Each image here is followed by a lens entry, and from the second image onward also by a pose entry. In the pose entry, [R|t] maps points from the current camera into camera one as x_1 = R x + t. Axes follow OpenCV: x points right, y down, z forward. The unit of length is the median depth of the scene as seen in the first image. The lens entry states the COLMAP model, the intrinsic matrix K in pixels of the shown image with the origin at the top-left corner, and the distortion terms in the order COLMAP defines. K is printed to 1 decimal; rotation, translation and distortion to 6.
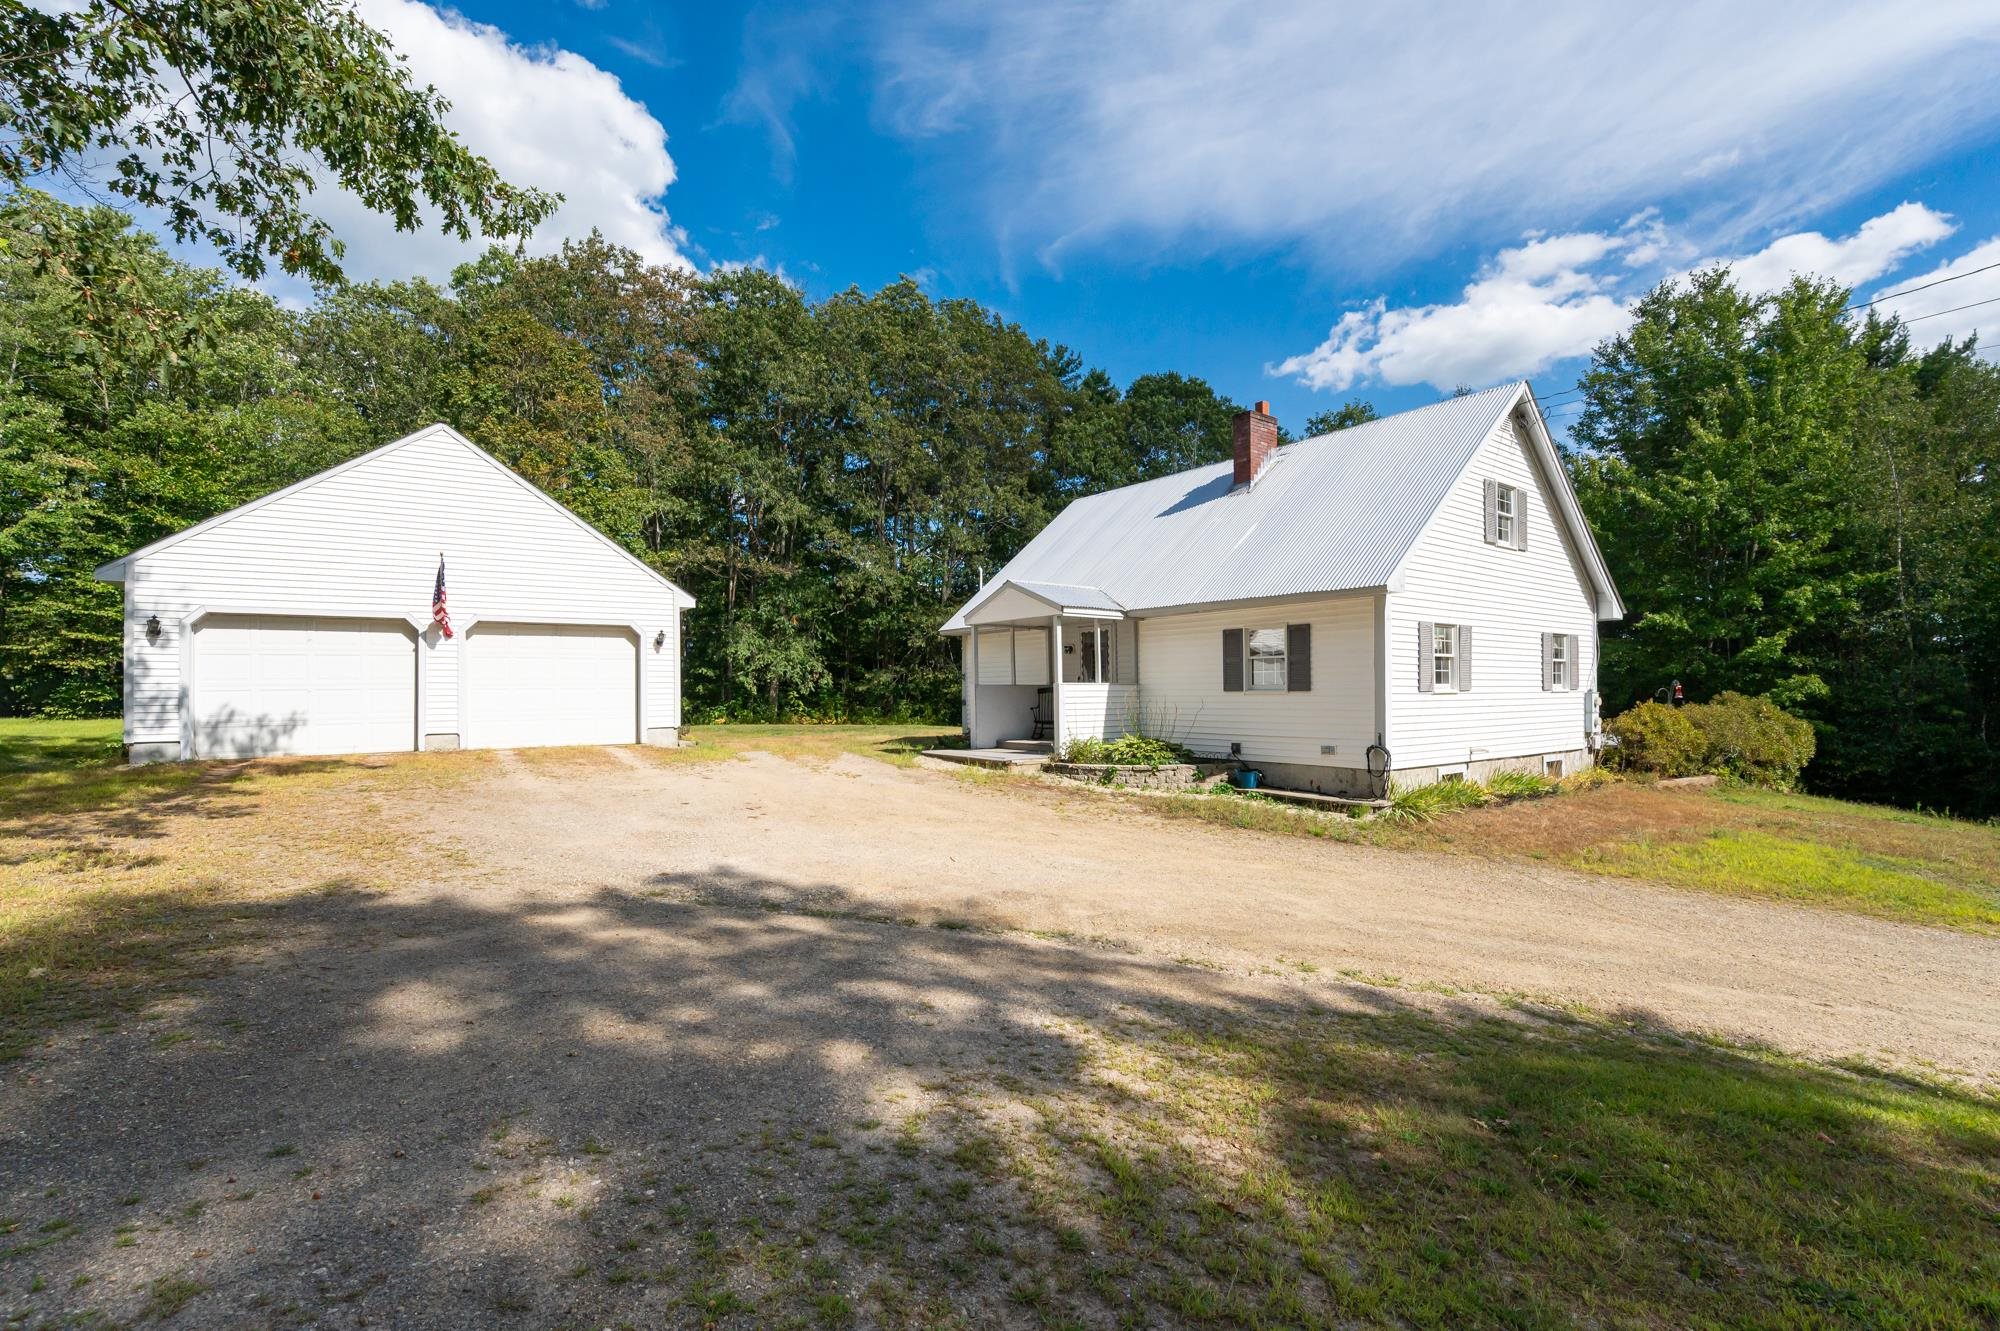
lens RADIAL K [[864.5, 0, 998.2], [0, 864.5, 686.6], [0, 0, 1]] dist [-0.015668, -0.000369]
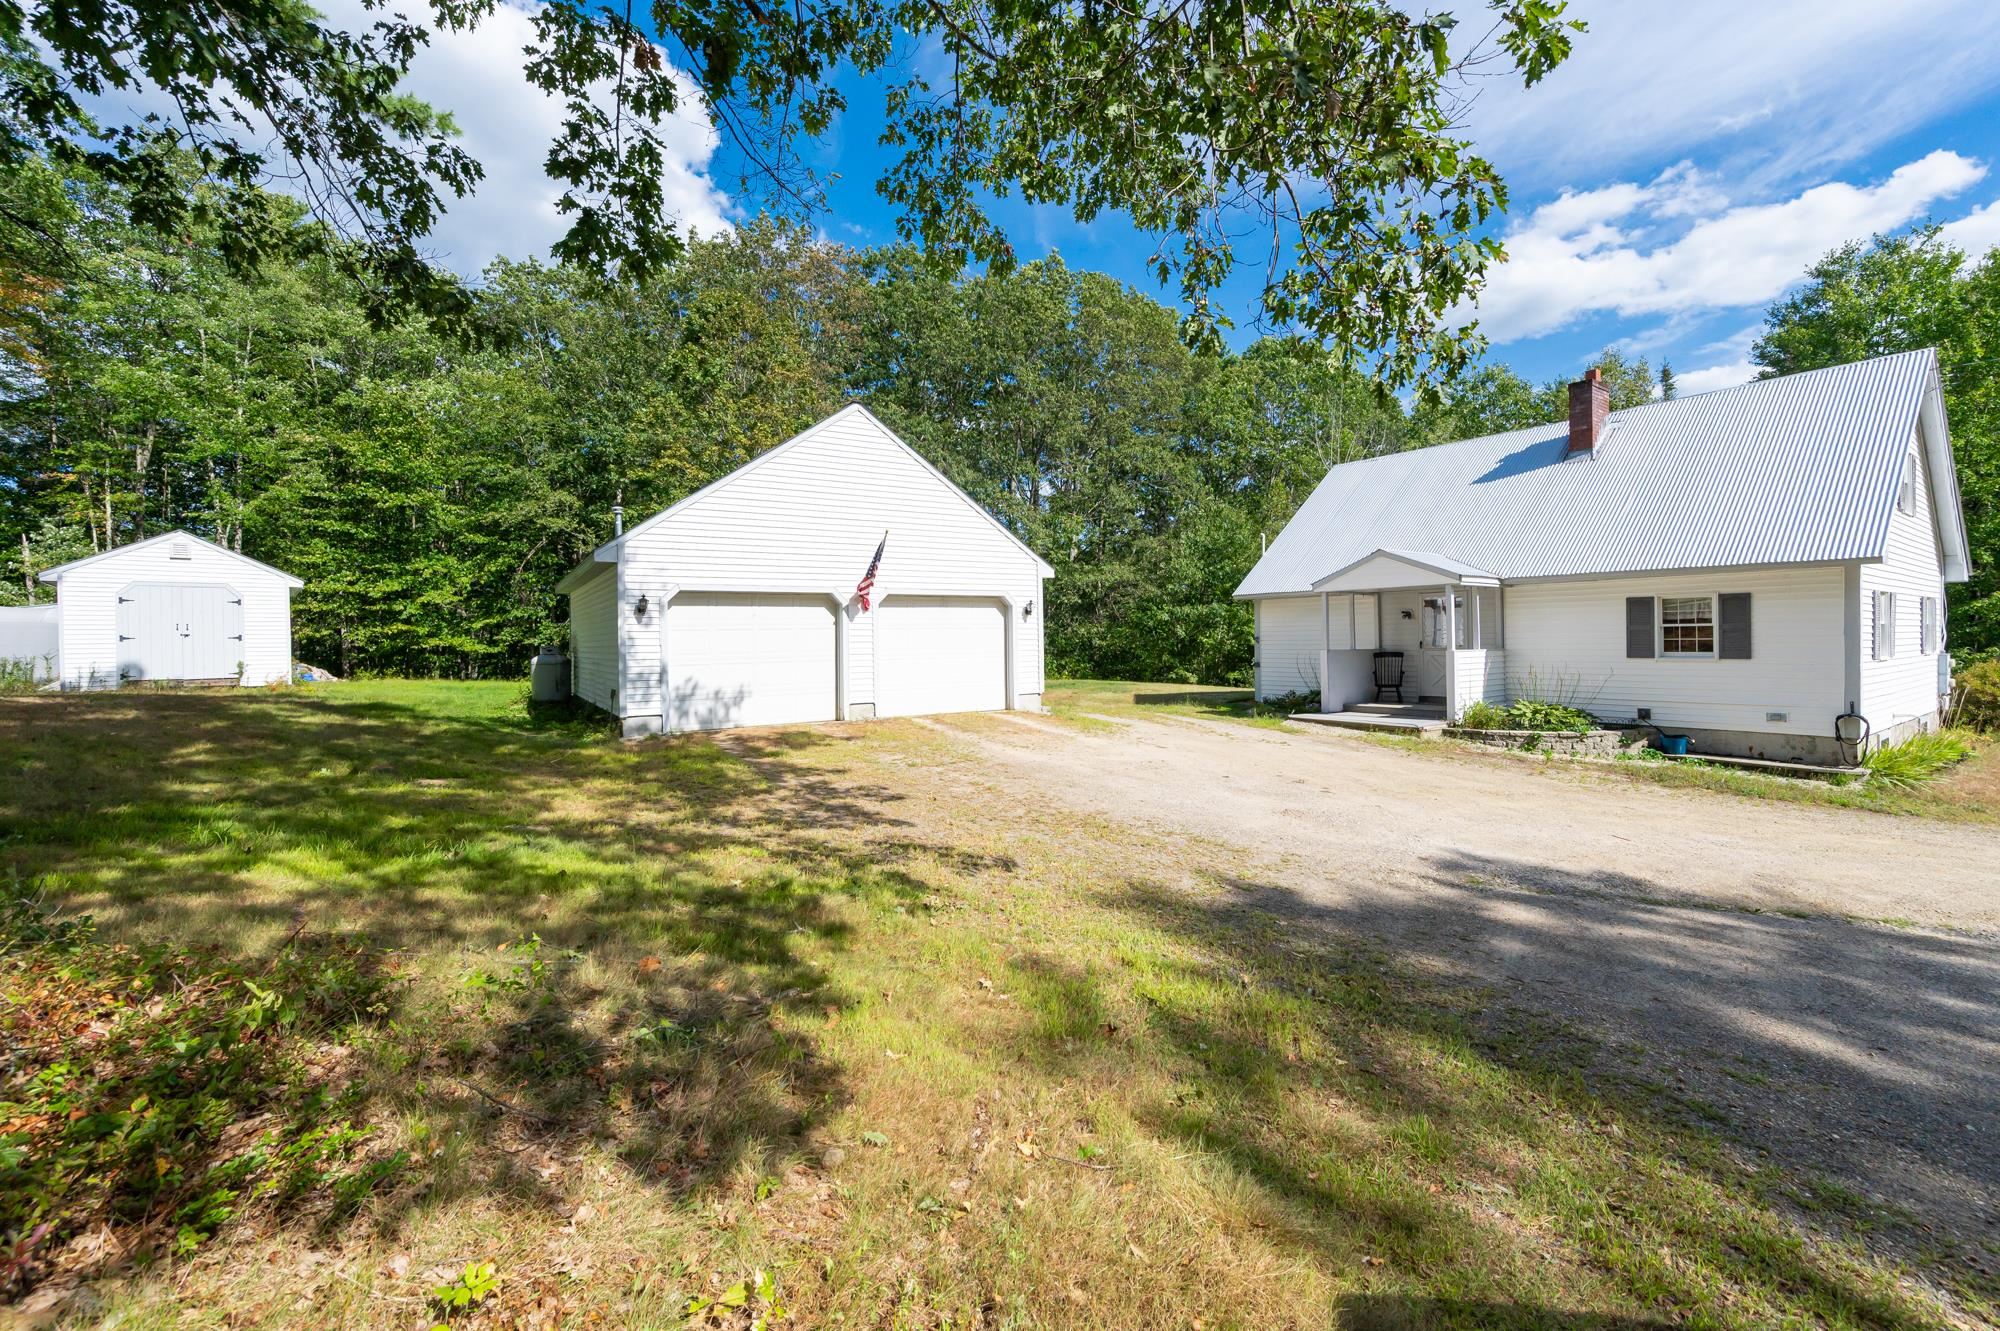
lens RADIAL K [[817.2, 0, 998.8], [0, 817.2, 653.8], [0, 0, 1]] dist [-0.011441, 0.001544]
pose [[0.999454, -0.006654, -0.032364, -0.452634], [0.007383, 0.999720, 0.022465, -0.026517], [0.032206, -0.022691, 0.999224, 0.015173]]
